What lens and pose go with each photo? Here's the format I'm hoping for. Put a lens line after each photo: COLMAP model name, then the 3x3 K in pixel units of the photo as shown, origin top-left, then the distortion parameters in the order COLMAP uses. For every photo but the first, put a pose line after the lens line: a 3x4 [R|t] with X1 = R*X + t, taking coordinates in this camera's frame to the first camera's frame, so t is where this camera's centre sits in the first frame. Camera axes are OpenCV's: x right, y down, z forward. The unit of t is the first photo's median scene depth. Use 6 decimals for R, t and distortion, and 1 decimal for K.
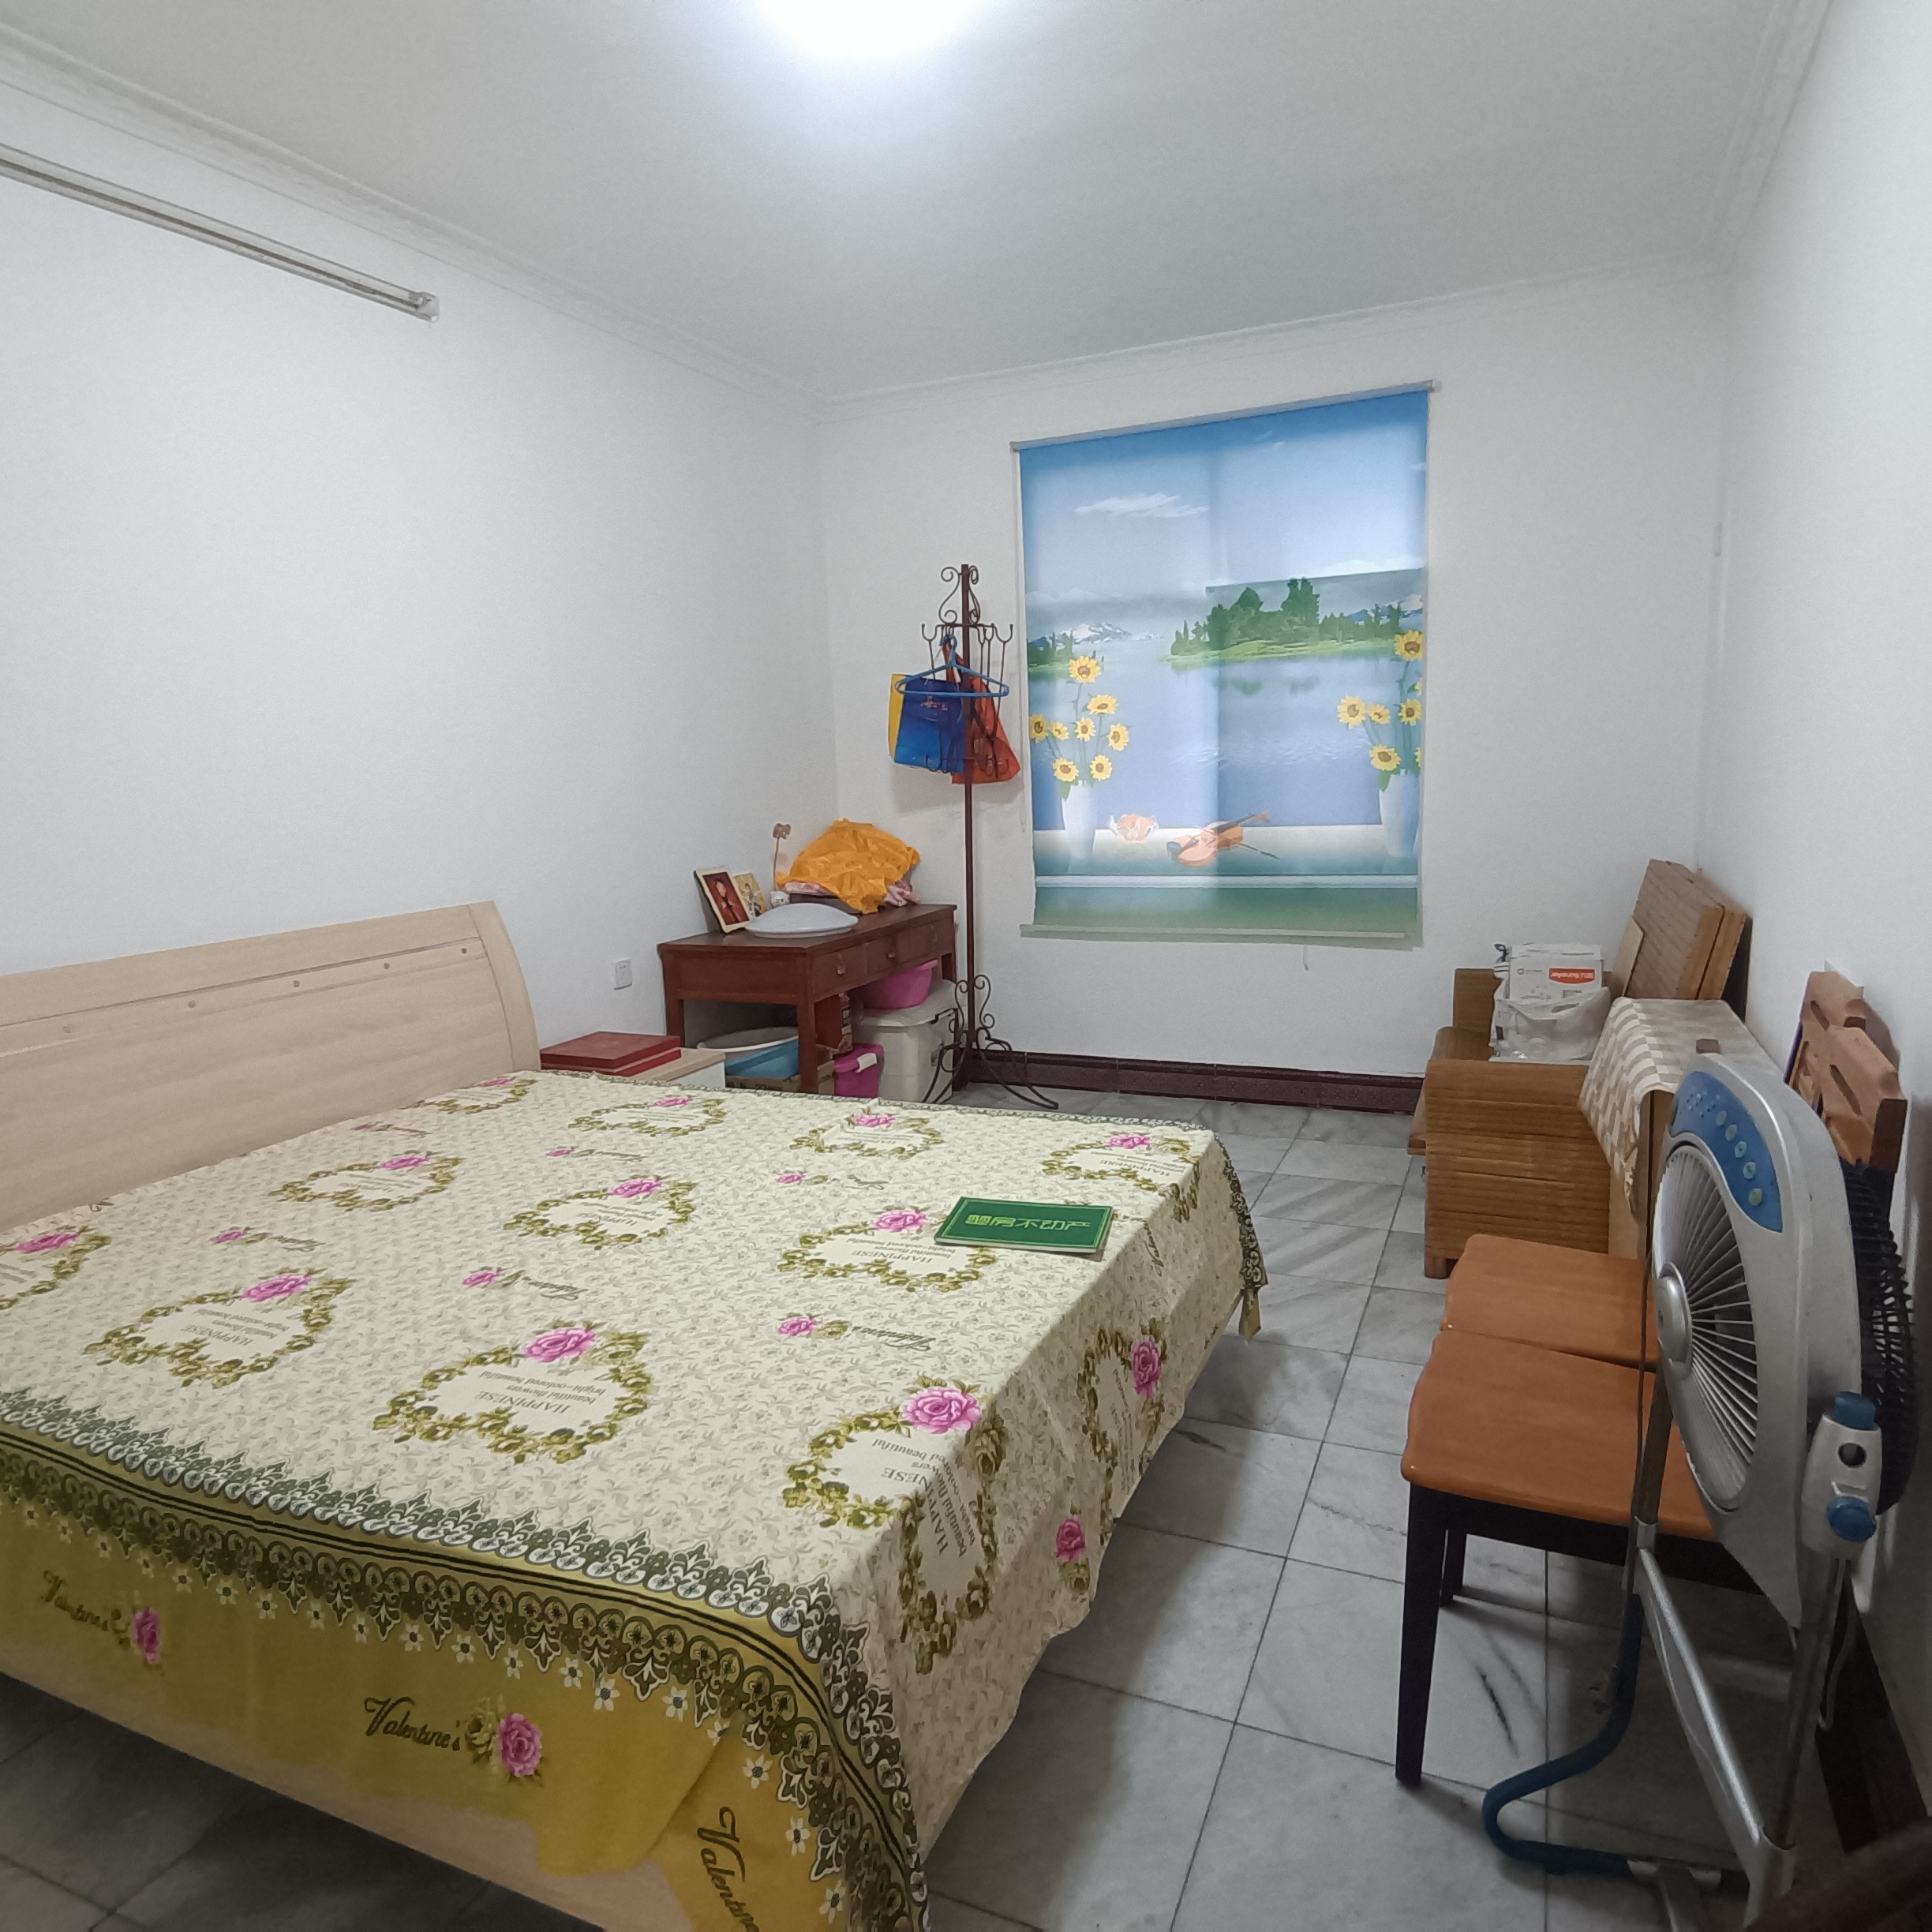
lens RADIAL K [[1281.4, 0, 974.8], [0, 1281.4, 967.8], [0, 0, 1]] dist [0.038797, -0.032153]
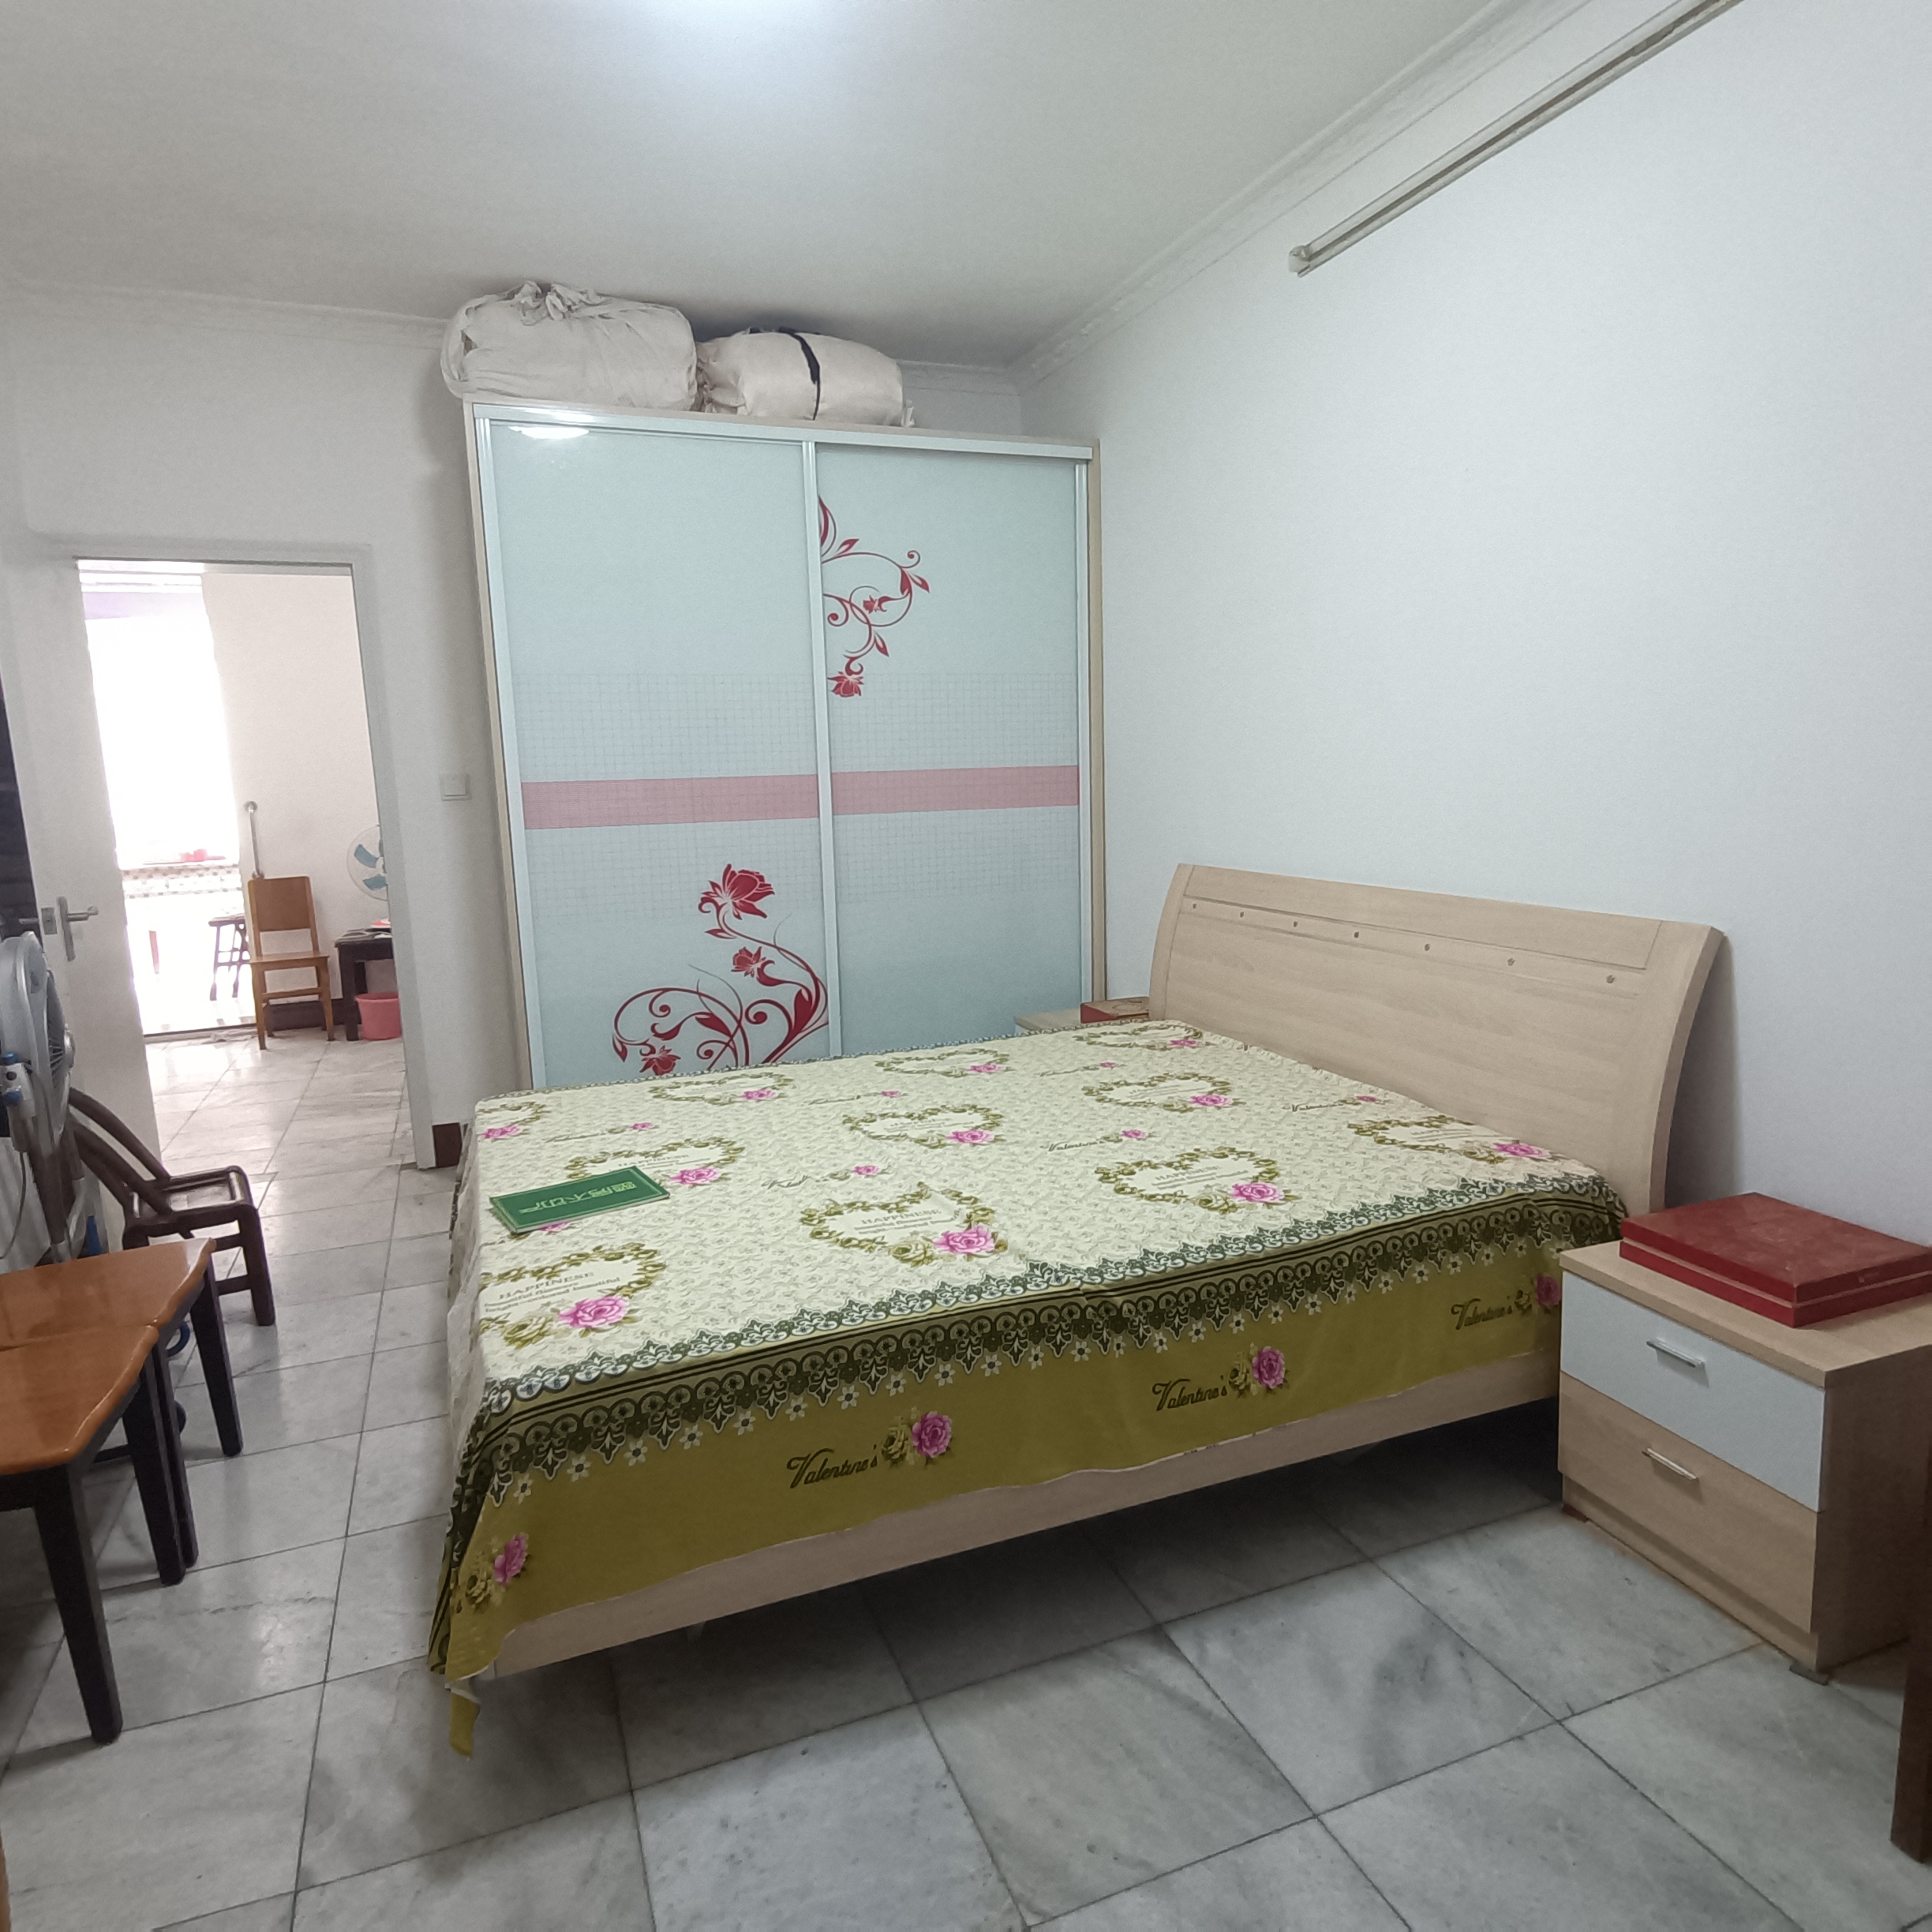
lens RADIAL K [[1281.4, 0, 974.8], [0, 1281.4, 967.8], [0, 0, 1]] dist [0.038797, -0.032153]
pose [[-0.699381, 0.169851, -0.694275, 0.520693], [-0.060359, 0.953849, 0.294158, -0.319609], [0.712196, 0.247634, -0.656852, 1.884279]]
